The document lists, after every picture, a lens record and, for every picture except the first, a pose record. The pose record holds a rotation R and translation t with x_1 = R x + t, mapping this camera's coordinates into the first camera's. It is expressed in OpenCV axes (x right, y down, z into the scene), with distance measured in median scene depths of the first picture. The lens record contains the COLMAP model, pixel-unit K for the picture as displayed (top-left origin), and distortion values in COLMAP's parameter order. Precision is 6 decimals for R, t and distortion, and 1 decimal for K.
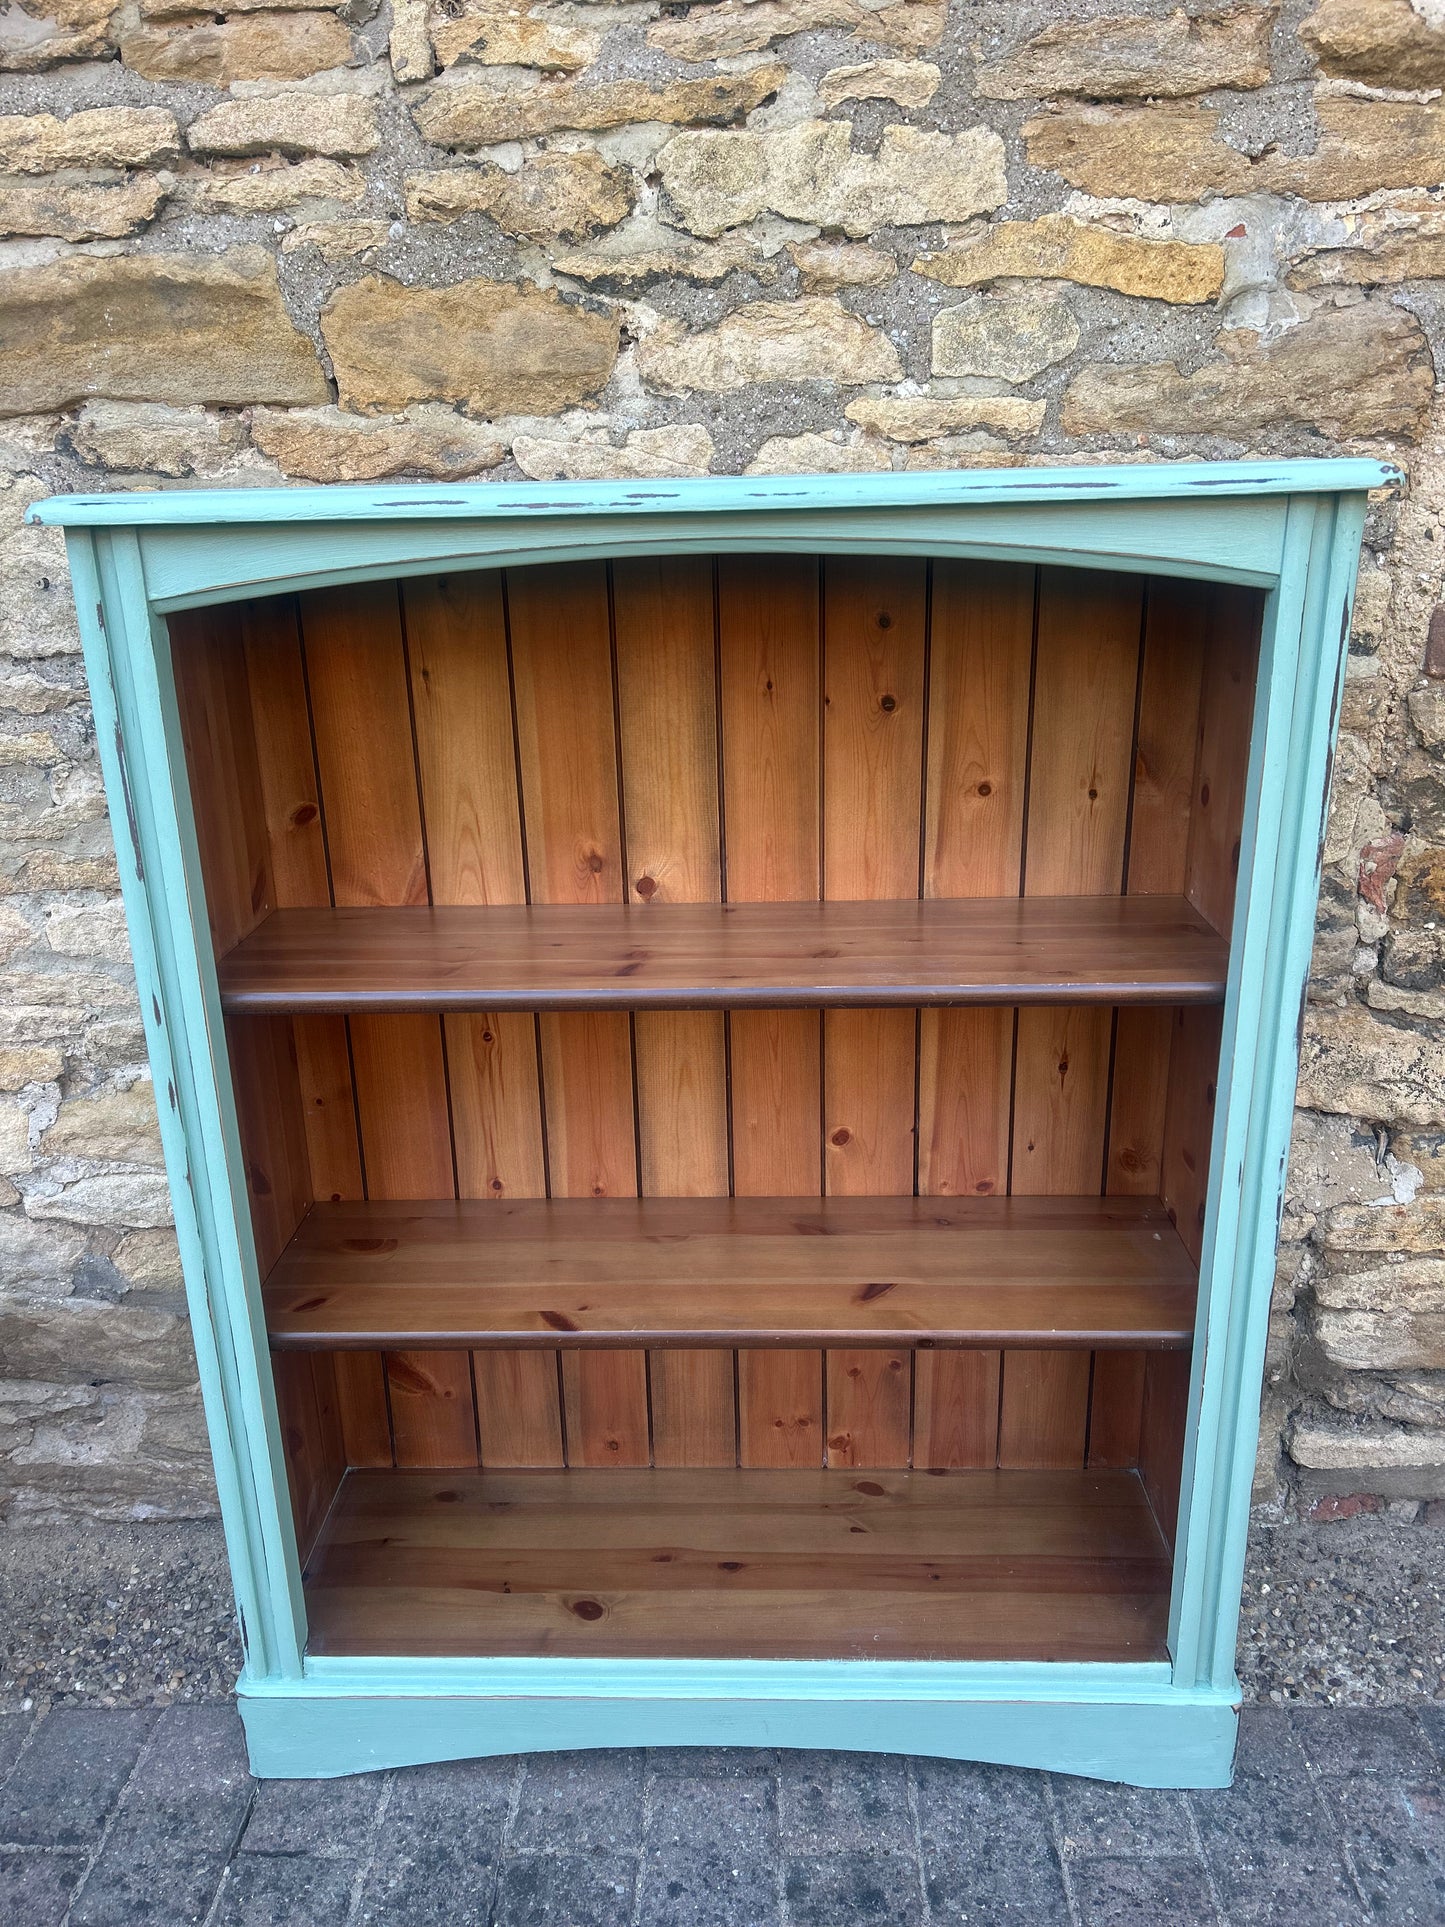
lens RADIAL K [[1444.4, 0, 709.8], [0, 1444.4, 967.1], [0, 0, 1]] dist [0.046863, -0.052216]
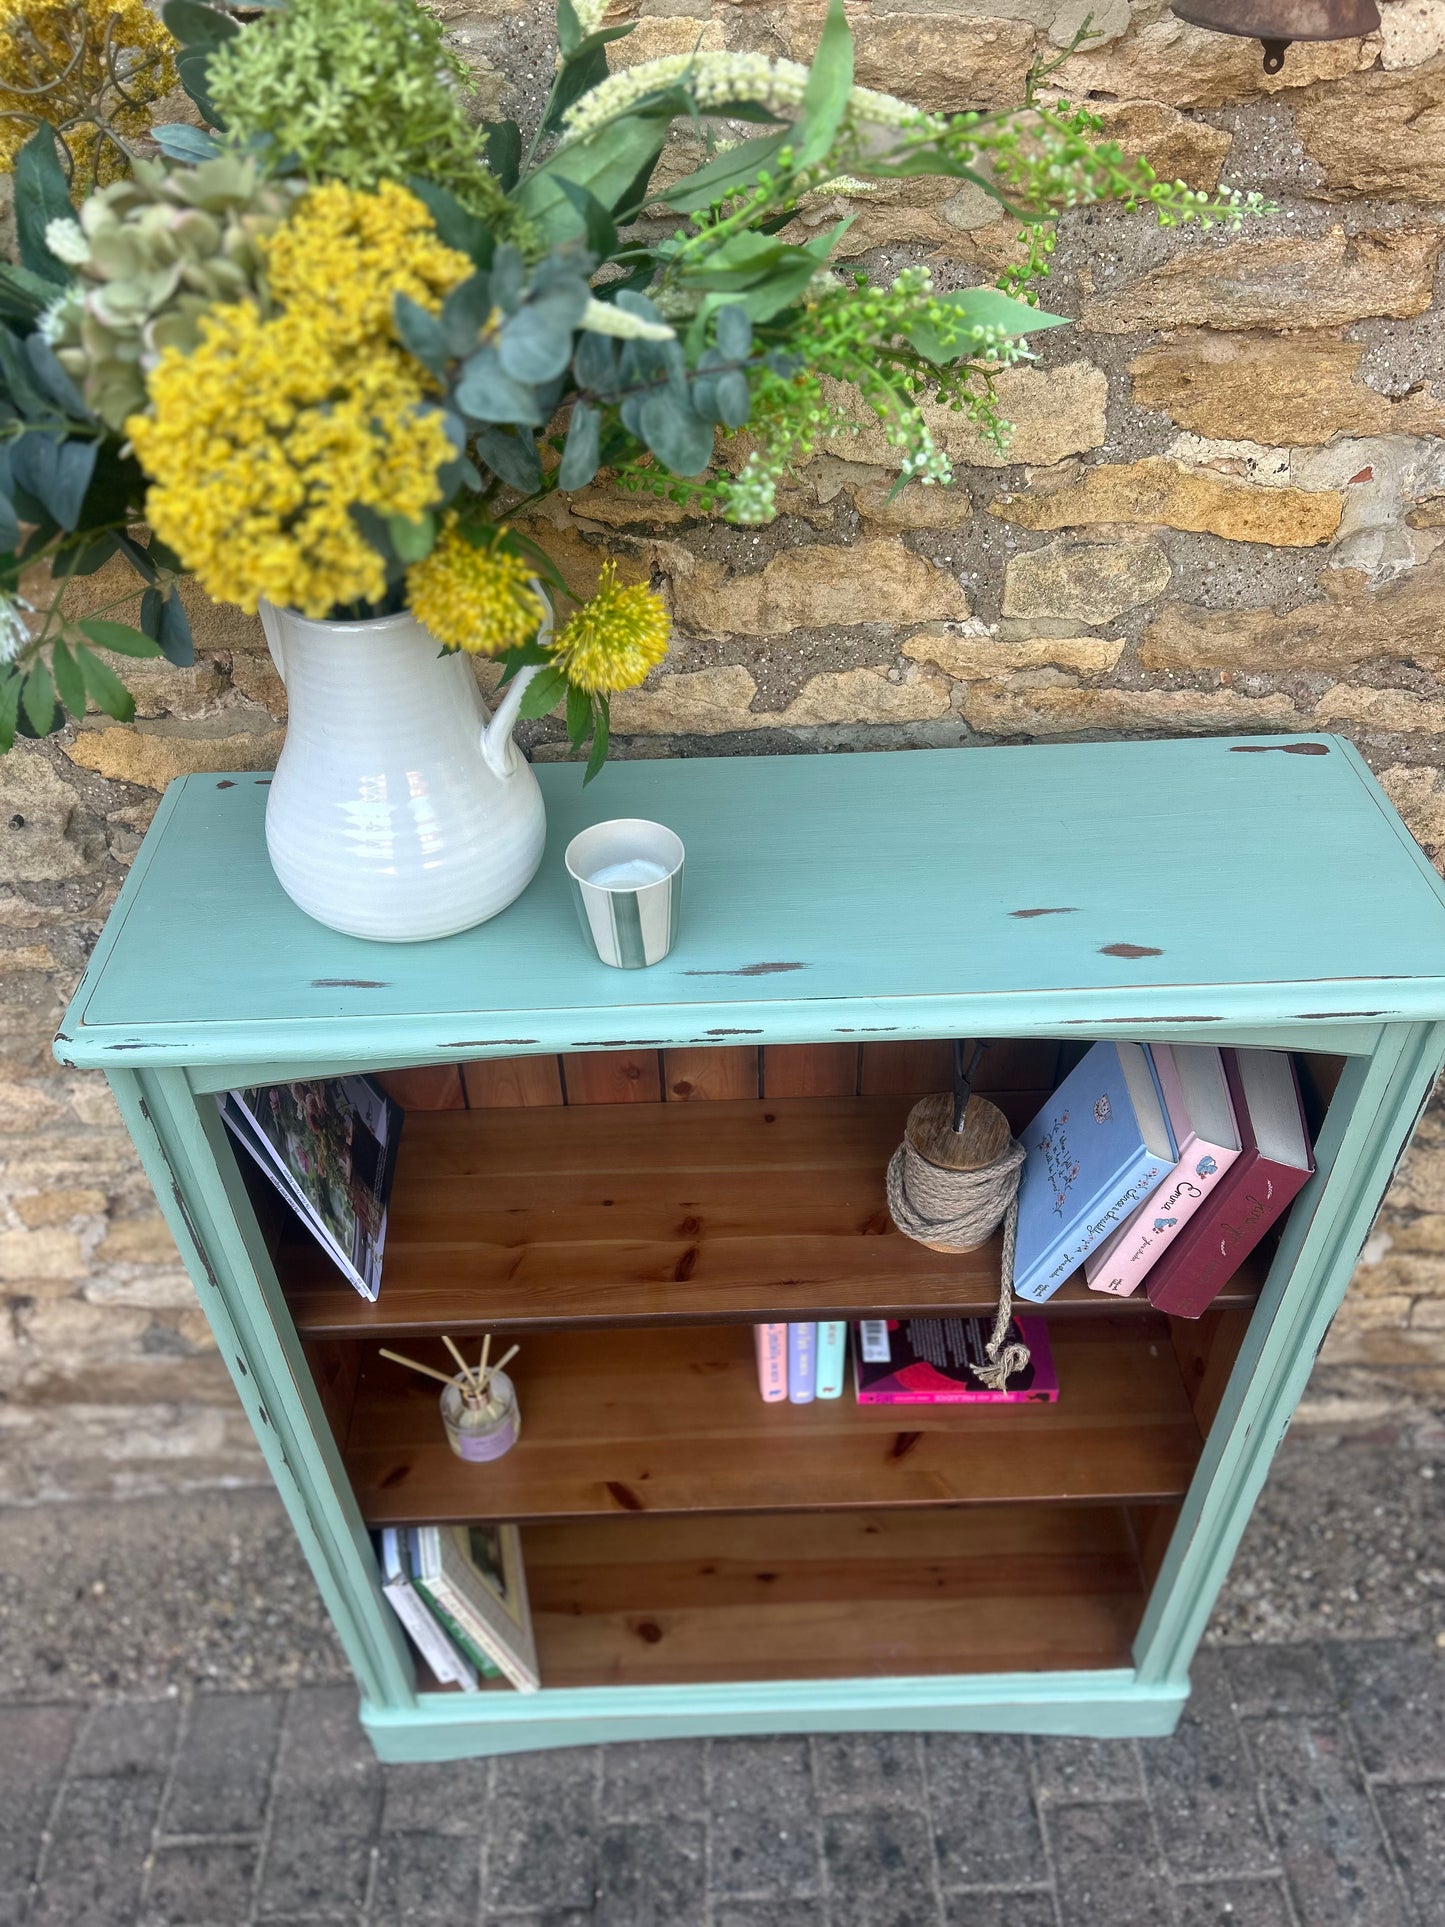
lens RADIAL K [[1444.4, 0, 708.6], [0, 1444.4, 960.7], [0, 0, 1]] dist [0.046863, -0.052216]
pose [[0.998204, -0.037550, 0.046684, -0.074552], [0.017869, 0.930349, 0.366241, -0.525565], [-0.057184, -0.364749, 0.929348, 0.101866]]
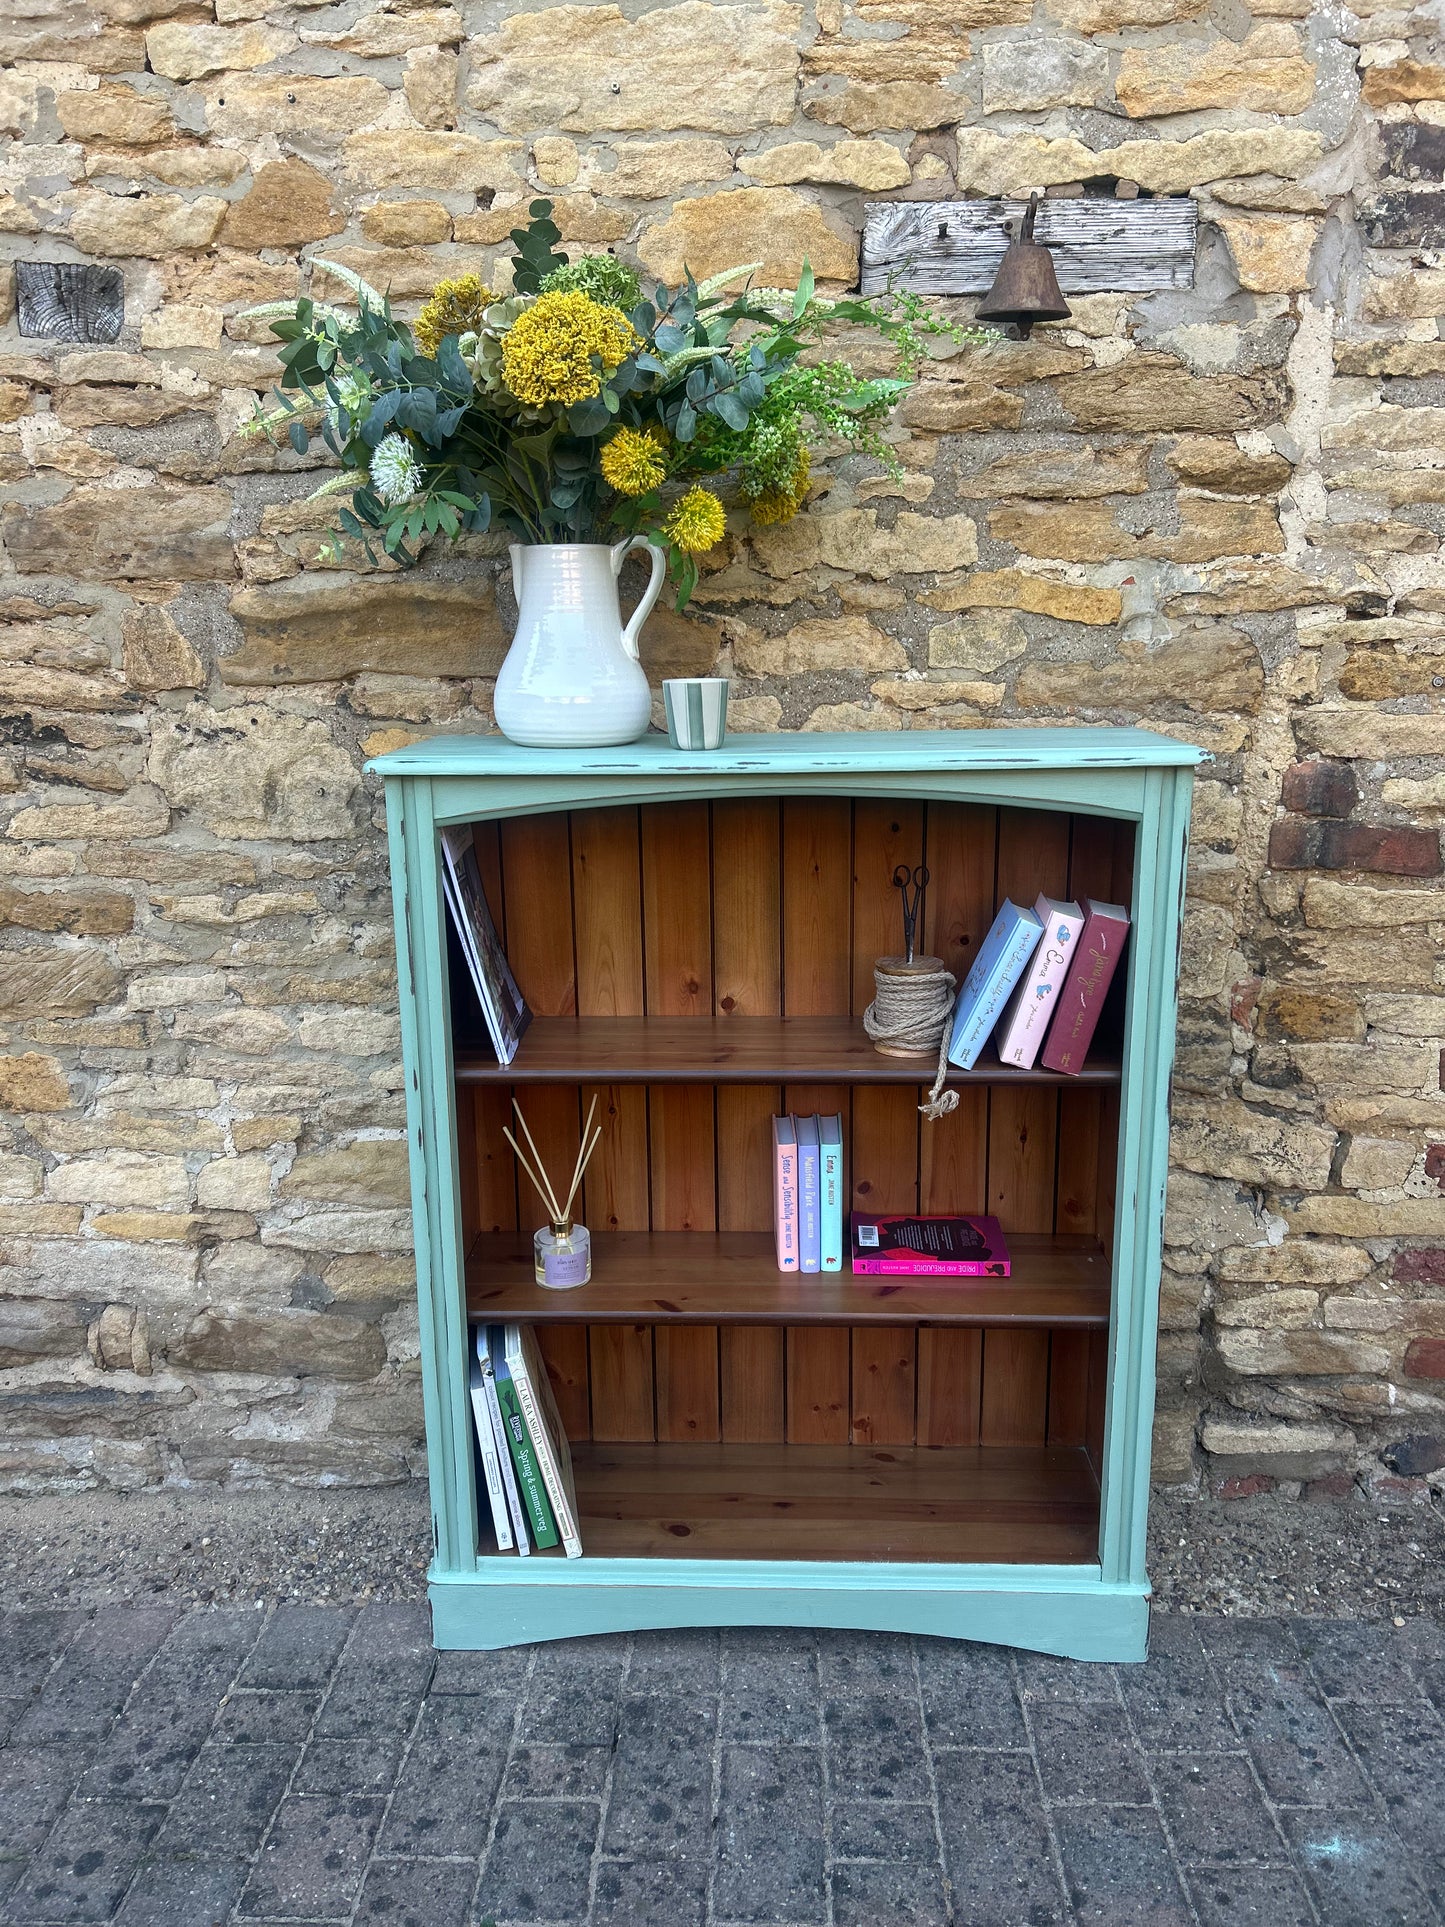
lens RADIAL K [[1444.4, 0, 715.4], [0, 1444.4, 965.5], [0, 0, 1]] dist [0.046863, -0.052216]
pose [[0.999883, 0.014849, -0.003728, -0.055670], [-0.015145, 0.994999, -0.098732, 0.049069], [0.002243, 0.098777, 0.995107, -0.443348]]
